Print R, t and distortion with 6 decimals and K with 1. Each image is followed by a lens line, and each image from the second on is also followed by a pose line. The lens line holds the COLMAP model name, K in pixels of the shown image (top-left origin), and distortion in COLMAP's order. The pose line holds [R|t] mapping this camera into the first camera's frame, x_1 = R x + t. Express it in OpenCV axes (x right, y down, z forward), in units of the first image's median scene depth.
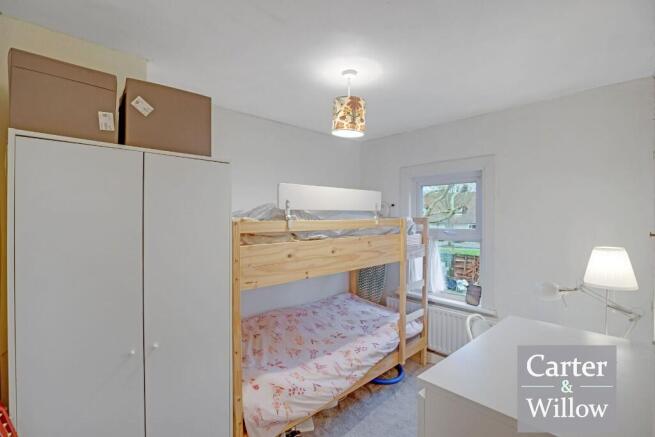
lens RADIAL K [[279.8, 0, 327.5], [0, 279.8, 218.5], [0, 0, 1]] dist [0.061143, 0.000077]
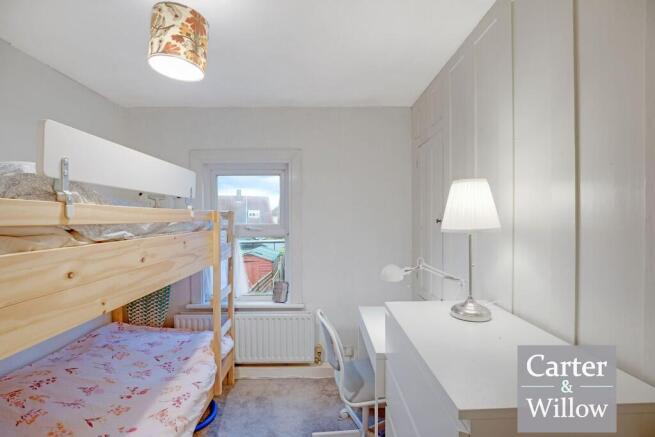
lens RADIAL K [[304.2, 0, 327.5], [0, 304.2, 218.5], [0, 0, 1]] dist [-0.001284, 0.000651]
pose [[0.711182, -0.003103, 0.703001, -0.133059], [0.001614, 0.999995, 0.002781, 0.024806], [-0.703006, -0.000844, 0.711184, 0.220502]]
